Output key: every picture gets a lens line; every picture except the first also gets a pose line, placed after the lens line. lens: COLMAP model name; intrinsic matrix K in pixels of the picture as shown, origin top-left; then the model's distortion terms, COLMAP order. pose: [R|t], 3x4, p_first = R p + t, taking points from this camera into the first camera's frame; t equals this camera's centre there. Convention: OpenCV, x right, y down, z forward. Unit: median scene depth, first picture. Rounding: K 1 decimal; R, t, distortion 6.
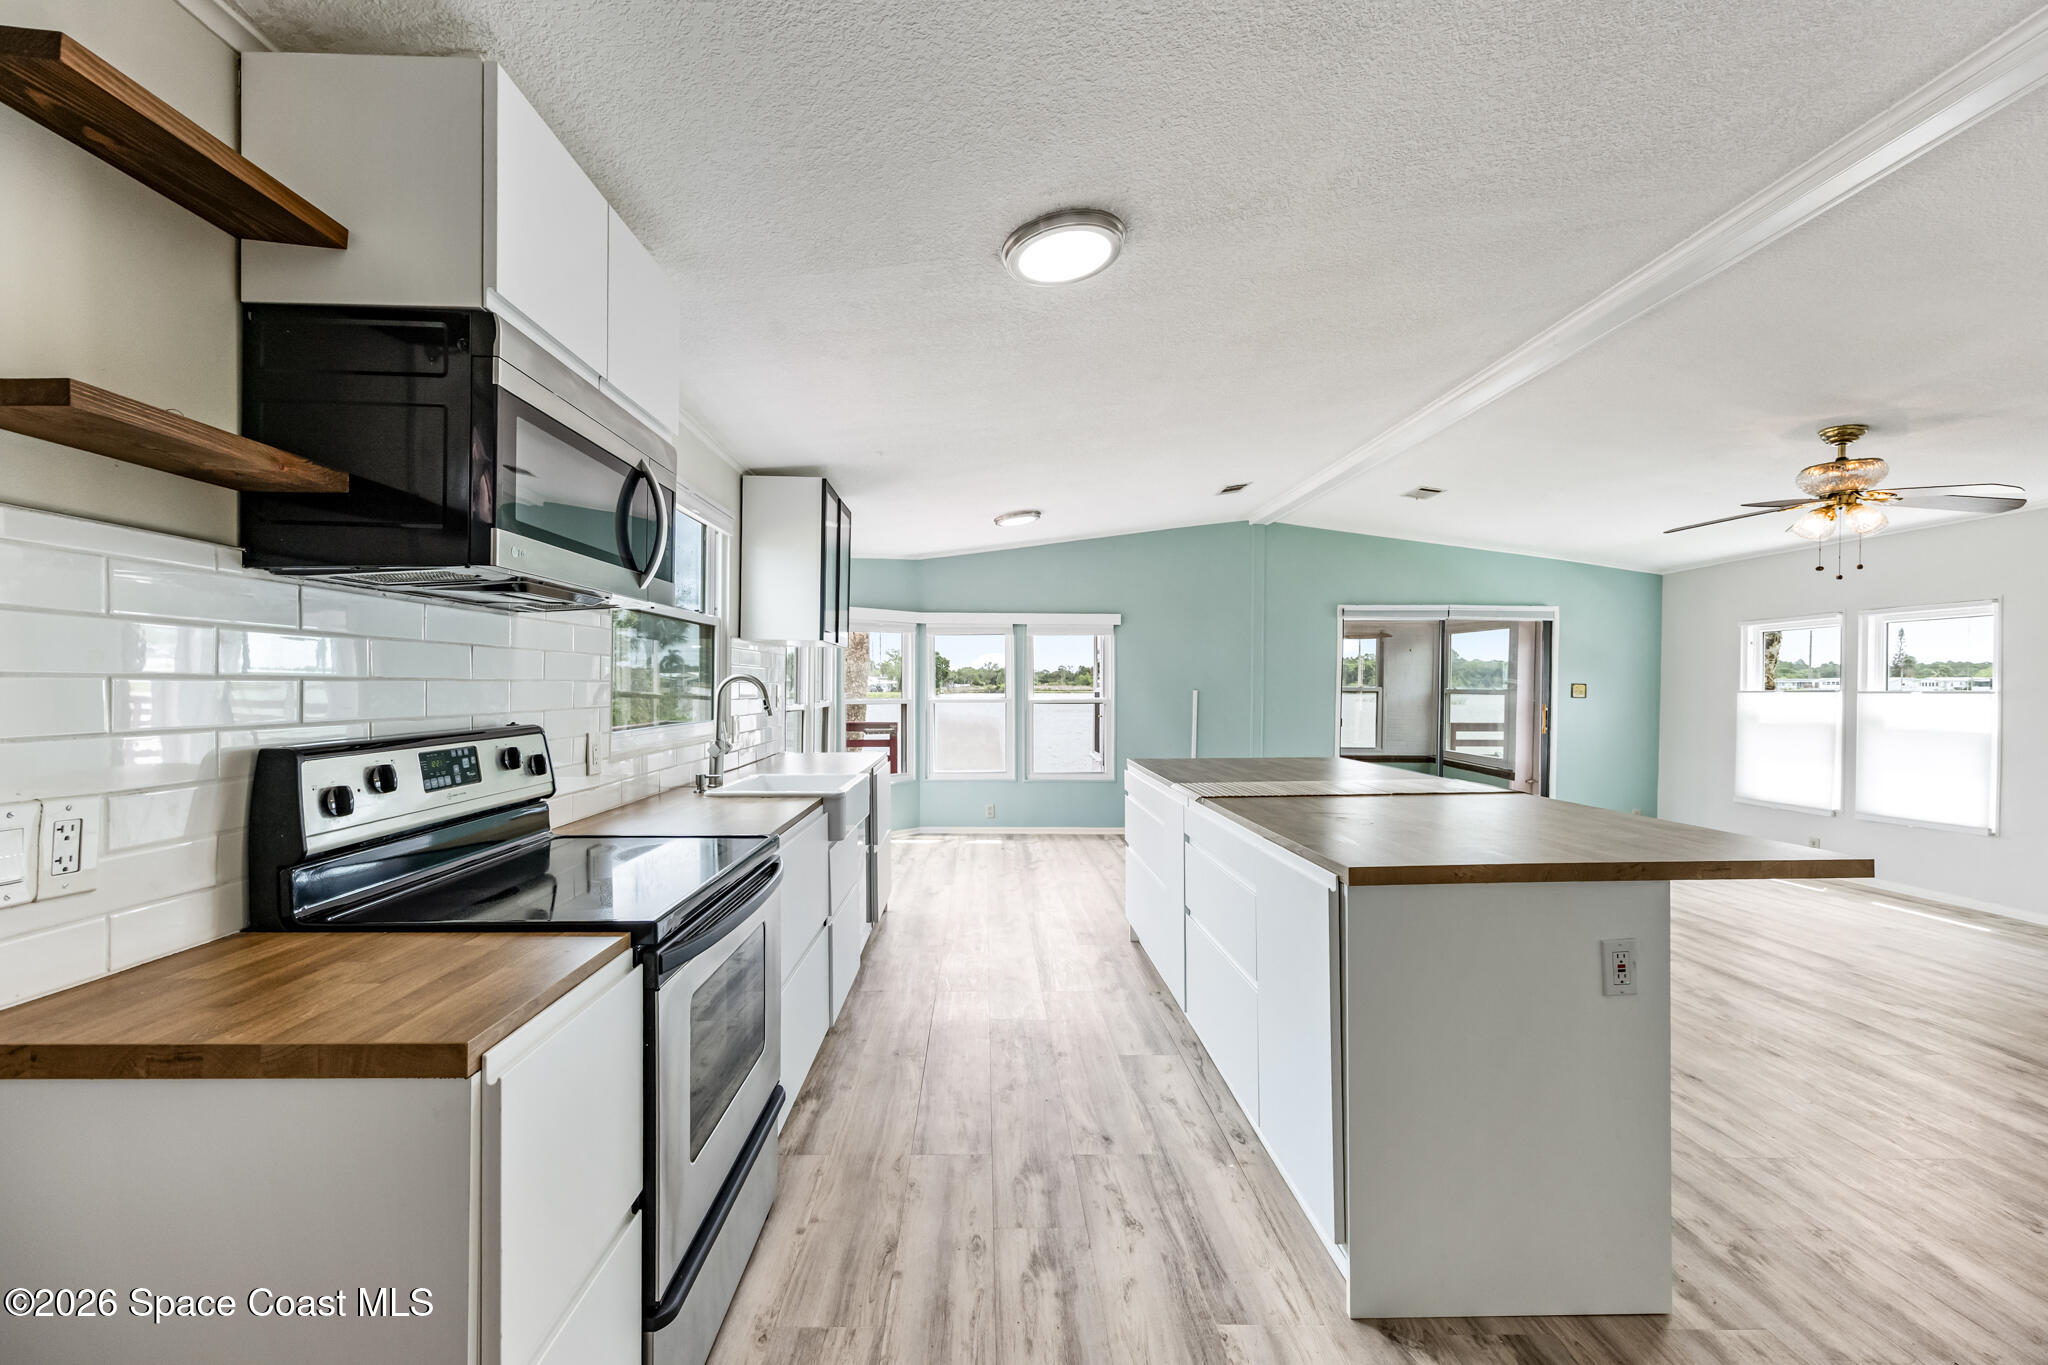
lens RADIAL K [[828.1, 0, 995.3], [0, 828.1, 699.8], [0, 0, 1]] dist [0.004785, -0.000205]
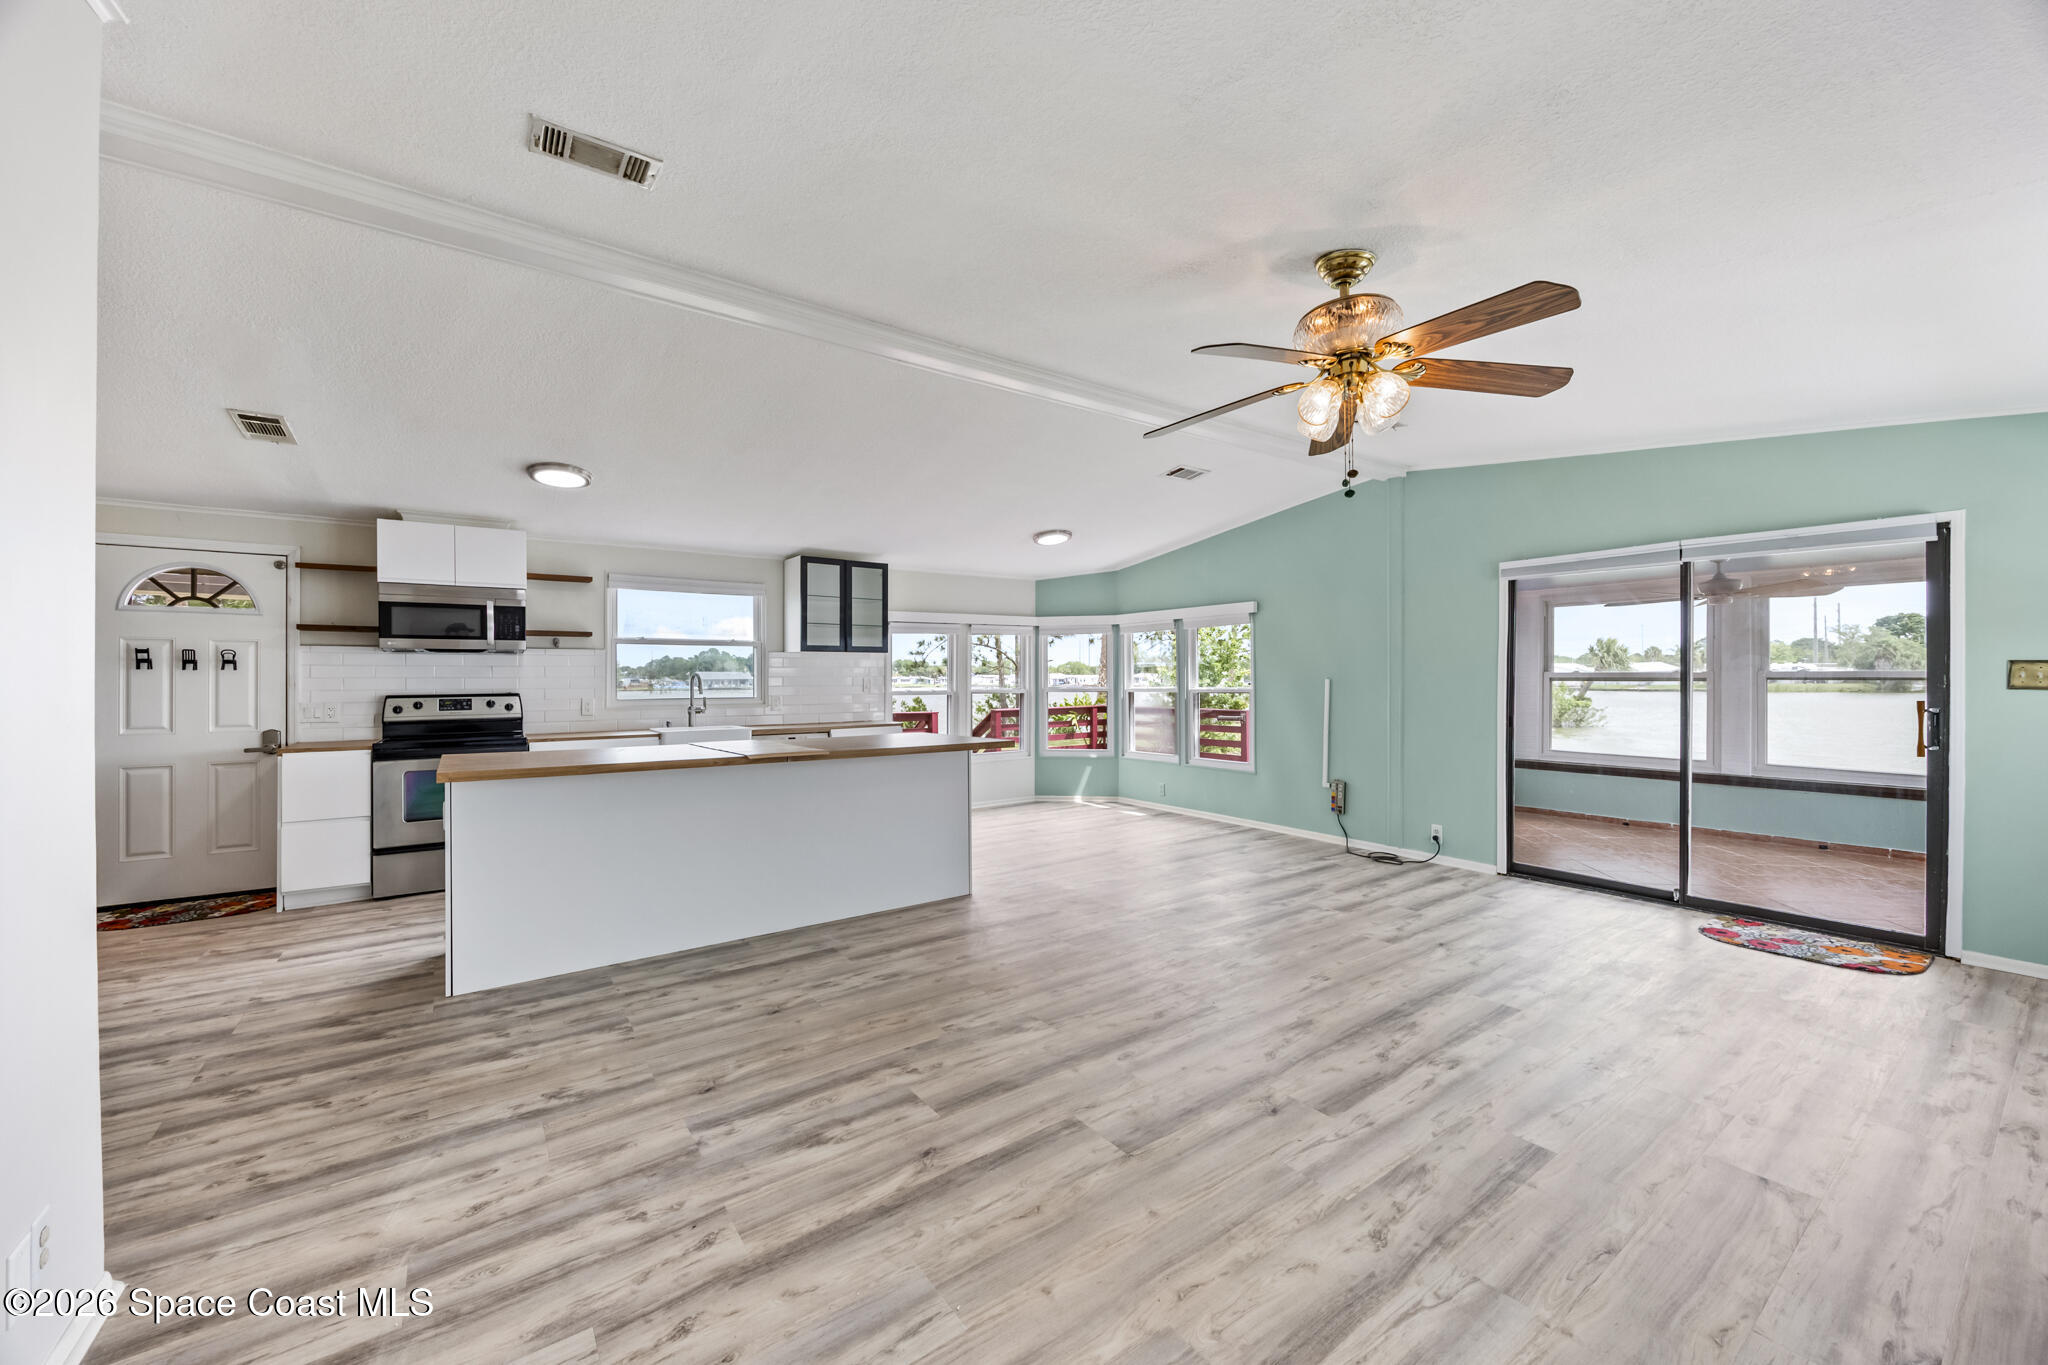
lens RADIAL K [[776.8, 0, 1019.6], [0, 776.8, 678.1], [0, 0, 1]] dist [-0.004709, -0.000366]
pose [[0.570812, -0.008613, -0.821036, 1.849784], [-0.005646, 0.999880, -0.014415, 0.003846], [0.821062, 0.012864, 0.570694, 0.635122]]
